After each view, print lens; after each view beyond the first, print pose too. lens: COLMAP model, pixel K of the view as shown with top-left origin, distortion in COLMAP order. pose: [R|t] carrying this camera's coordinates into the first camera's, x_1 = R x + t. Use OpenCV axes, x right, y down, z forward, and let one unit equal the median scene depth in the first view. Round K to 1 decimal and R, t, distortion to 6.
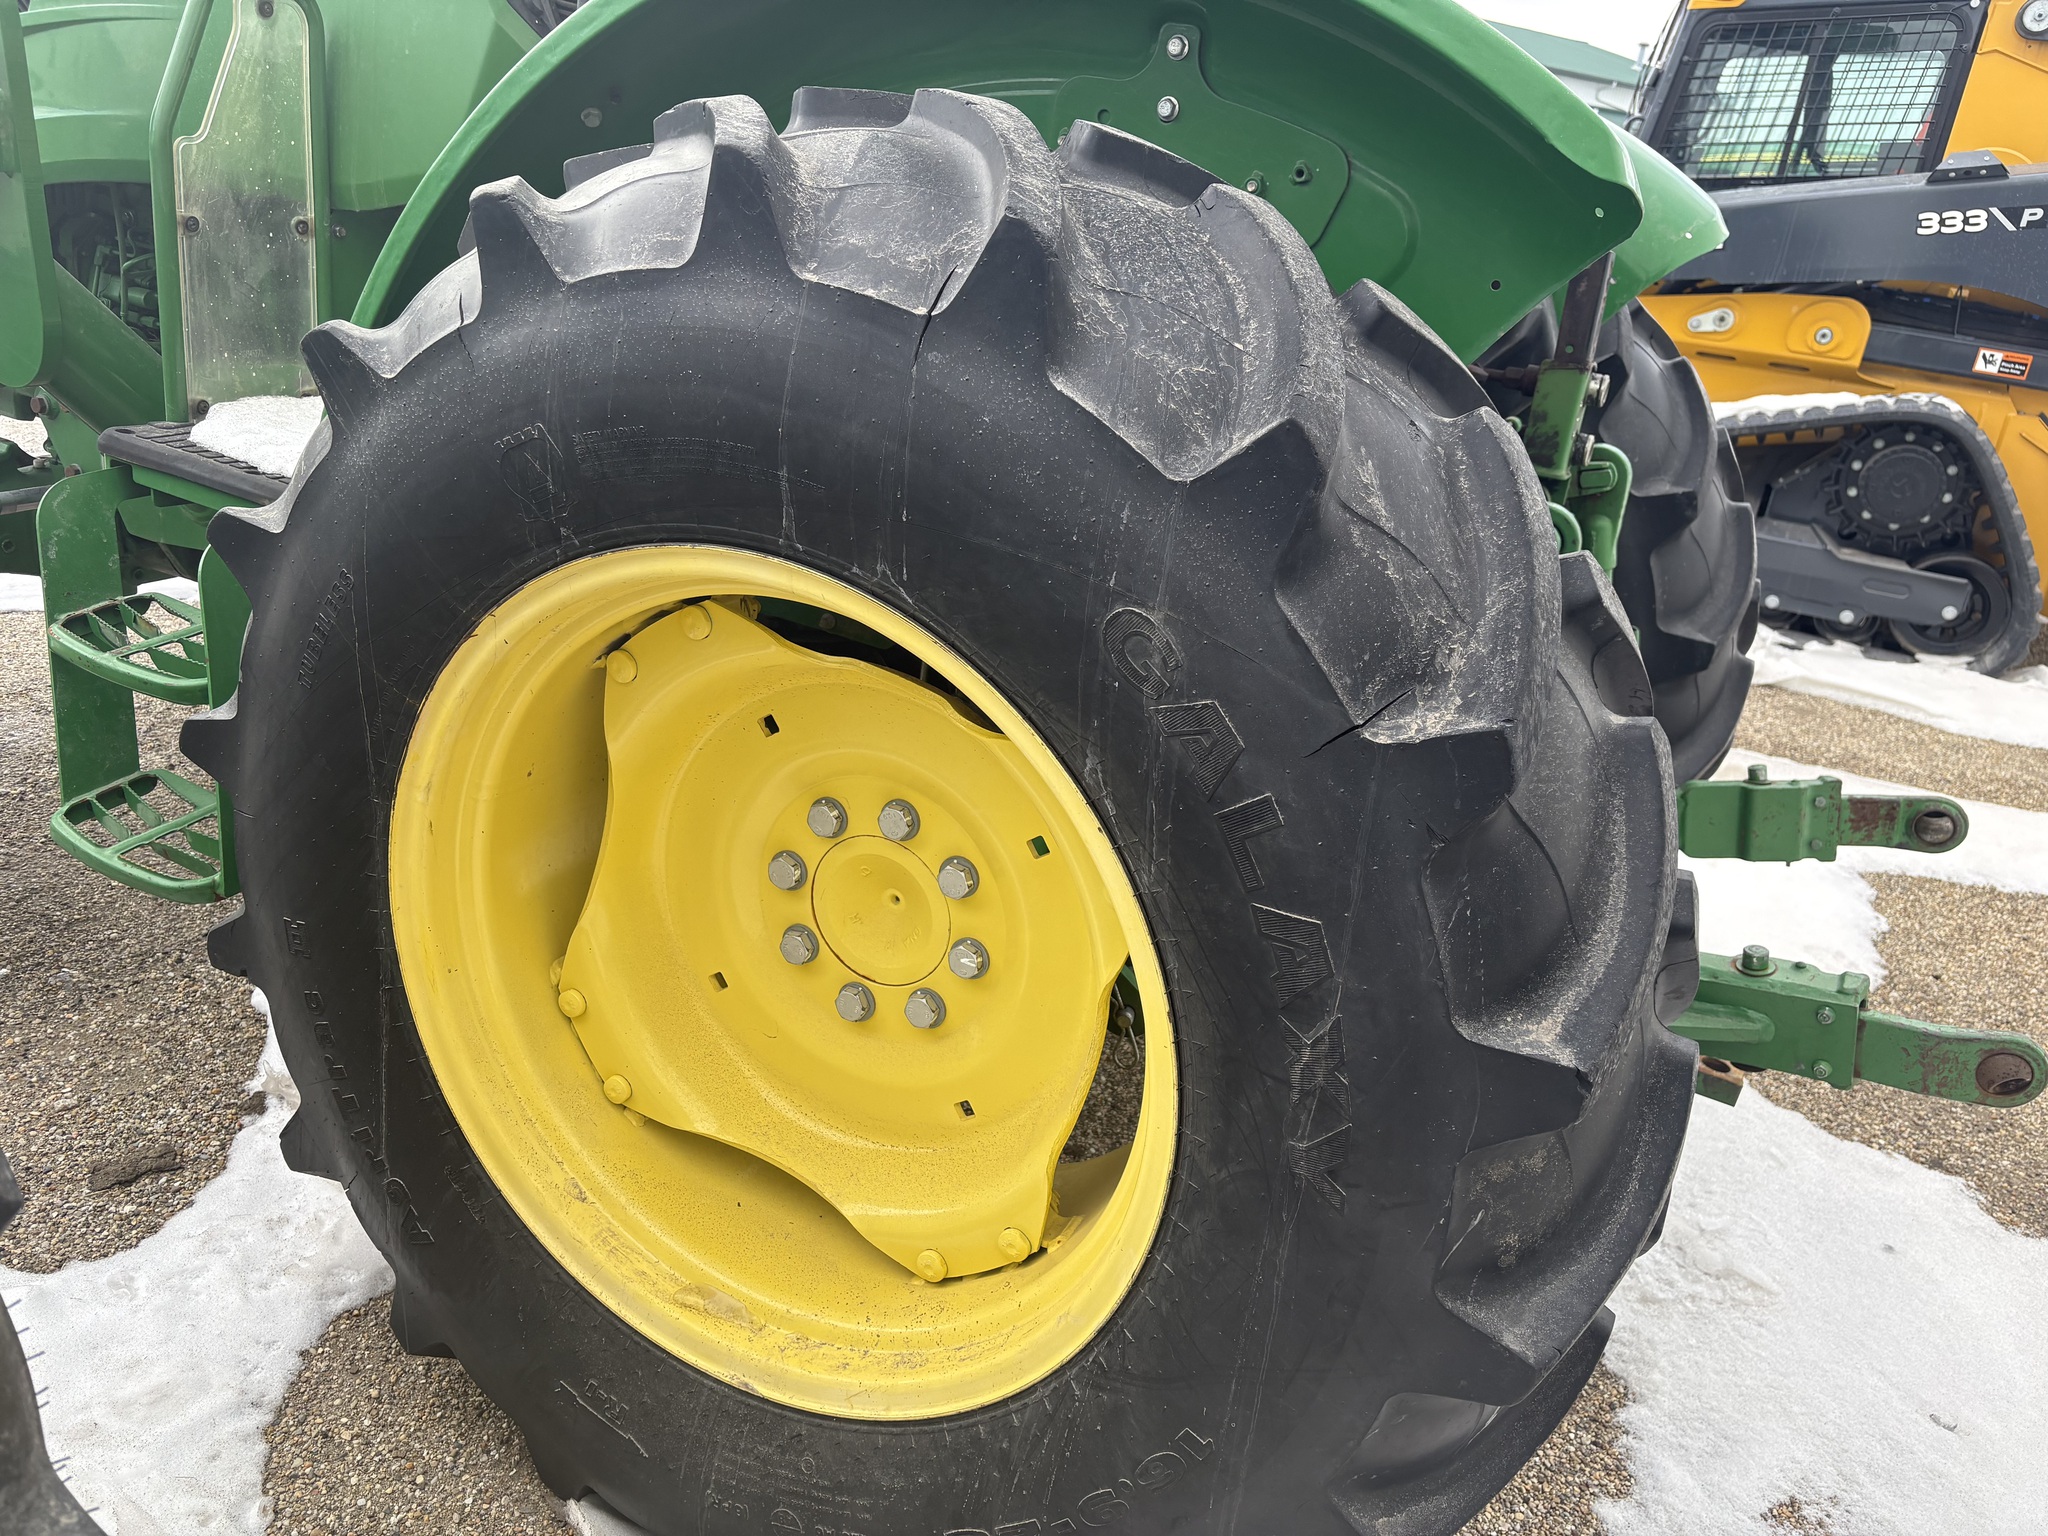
lens RADIAL K [[1509.5, 0, 1032.4], [0, 1509.5, 778.5], [0, 0, 1]] dist [0.032102, -0.044927]
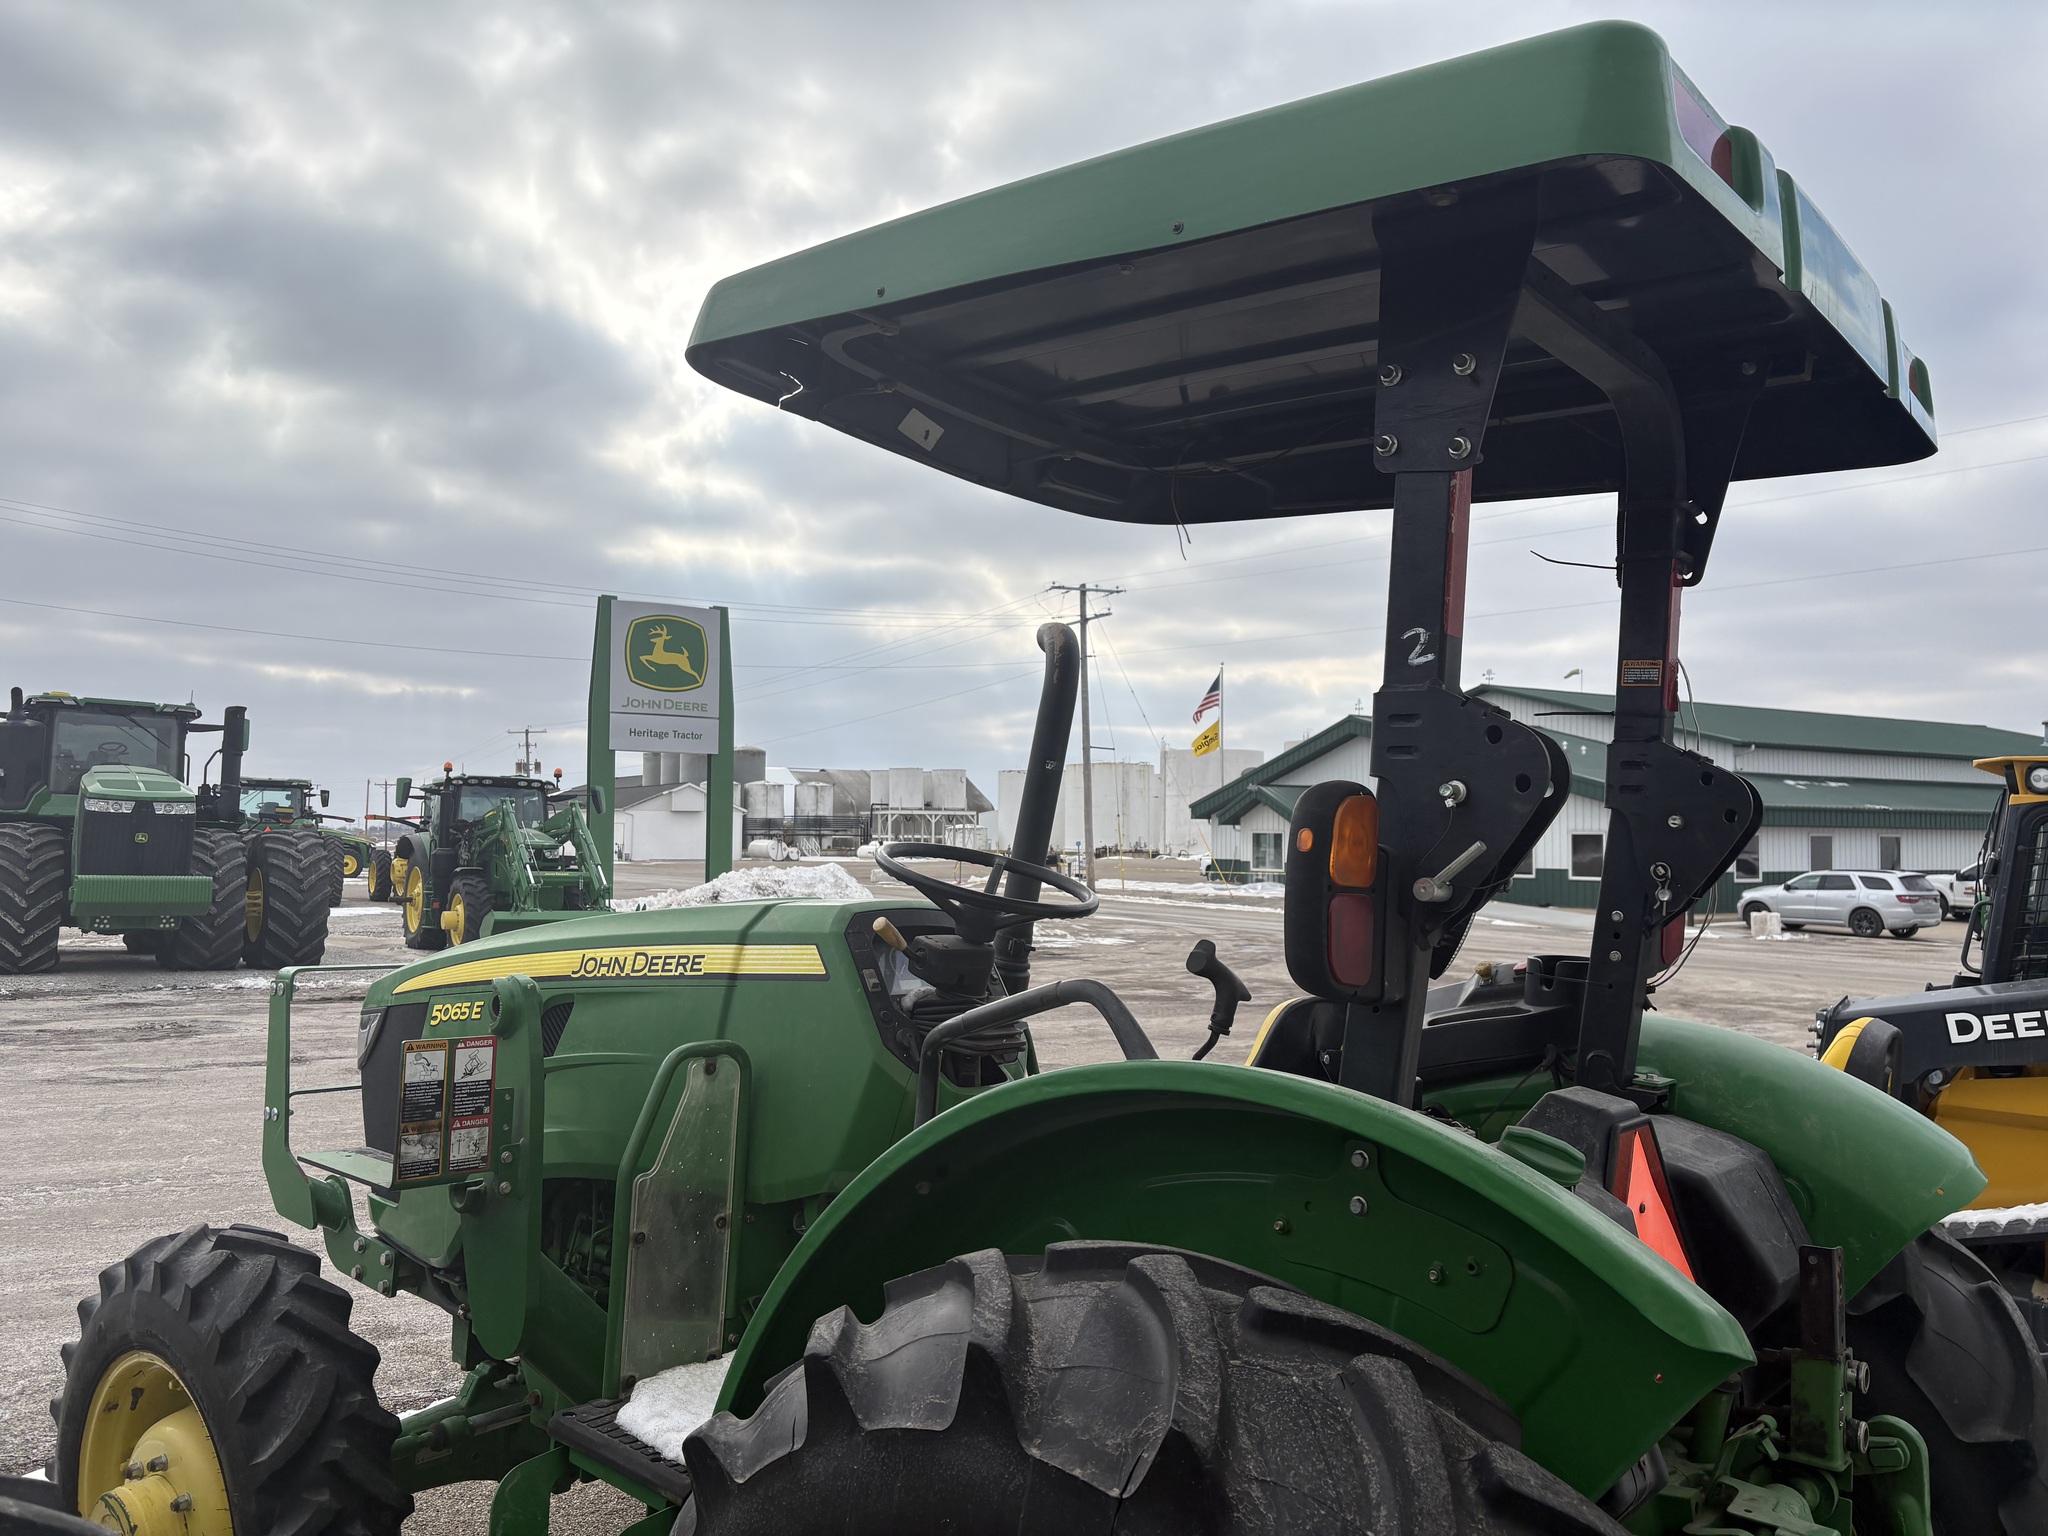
lens RADIAL K [[1509.5, 0, 1032.4], [0, 1509.5, 778.5], [0, 0, 1]] dist [0.032102, -0.044927]
pose [[0.964828, -0.104195, -0.241352, 0.201665], [-0.014770, 0.895161, -0.445498, -0.246366], [0.262468, 0.433393, 0.862137, -0.324512]]
